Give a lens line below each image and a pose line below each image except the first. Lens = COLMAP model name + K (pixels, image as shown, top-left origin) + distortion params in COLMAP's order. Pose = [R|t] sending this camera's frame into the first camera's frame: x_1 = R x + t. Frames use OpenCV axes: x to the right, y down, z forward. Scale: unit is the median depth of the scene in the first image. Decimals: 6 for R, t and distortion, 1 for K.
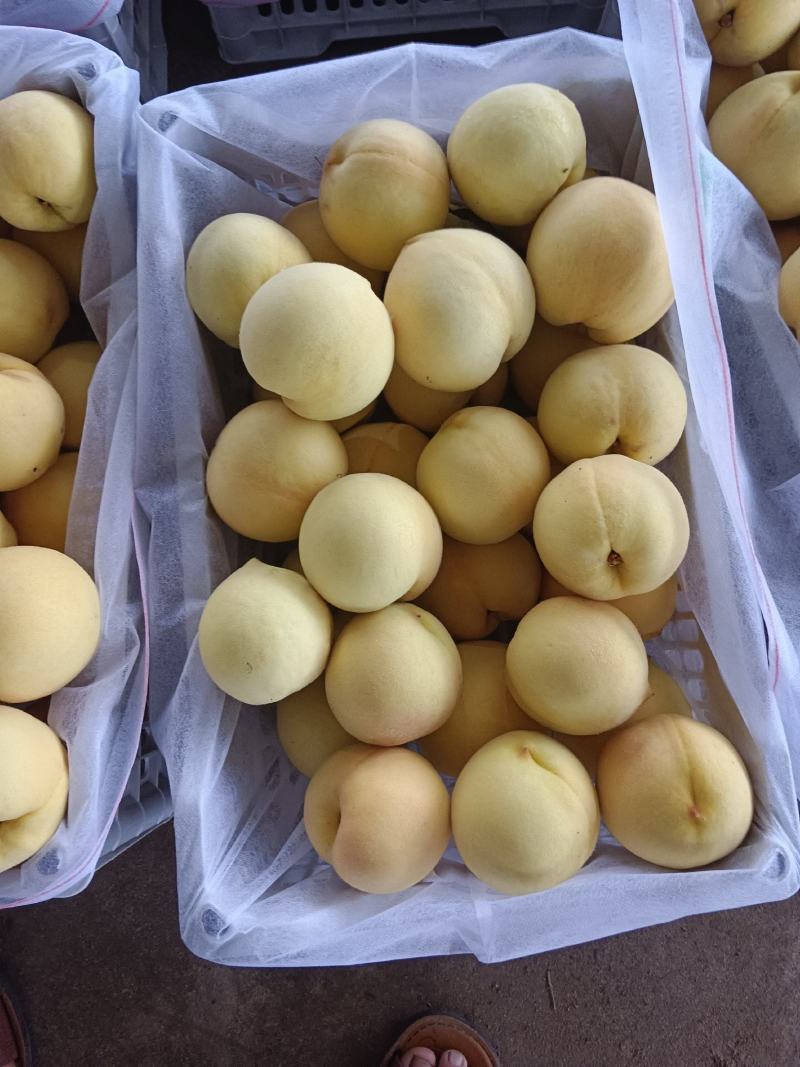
lens RADIAL K [[830.3, 0, 401.0], [0, 830.3, 527.8], [0, 0, 1]] dist [0.081113, -0.148156]
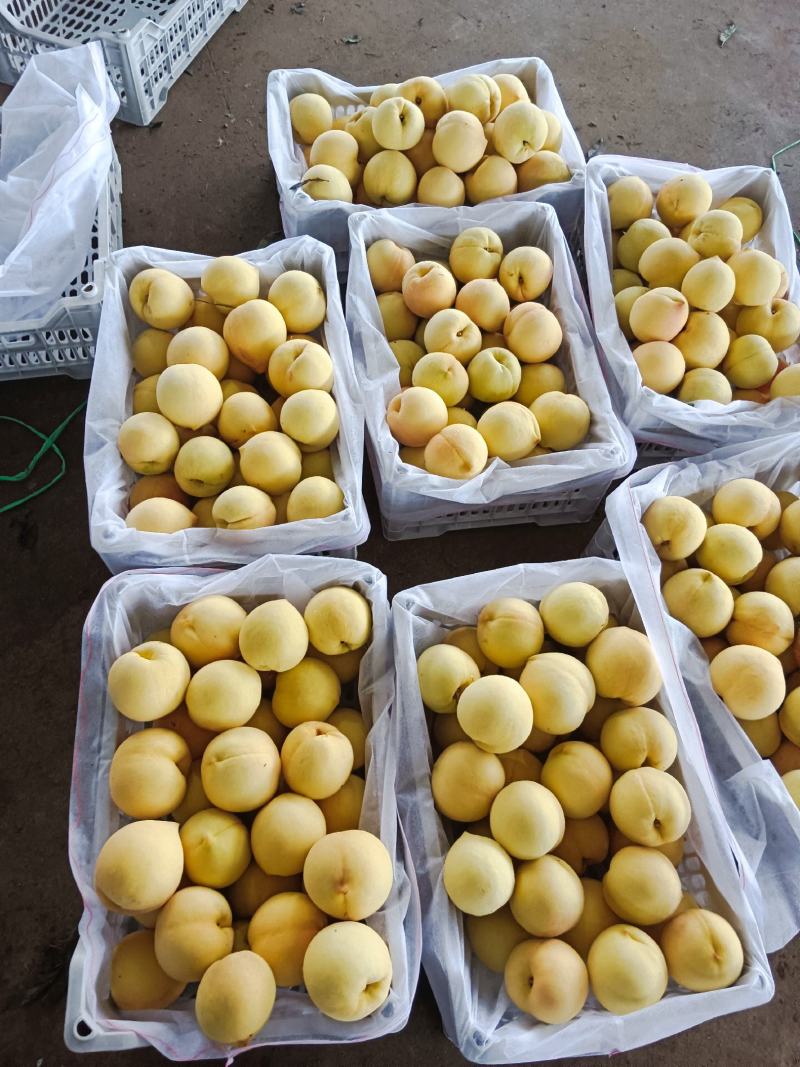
lens RADIAL K [[830.3, 0, 401.0], [0, 830.3, 527.8], [0, 0, 1]] dist [0.081113, -0.148156]
pose [[0.994945, -0.011543, 0.099751, -0.507572], [0.042762, 0.947503, -0.316876, -0.020693], [-0.090857, 0.319540, 0.943207, -0.985140]]
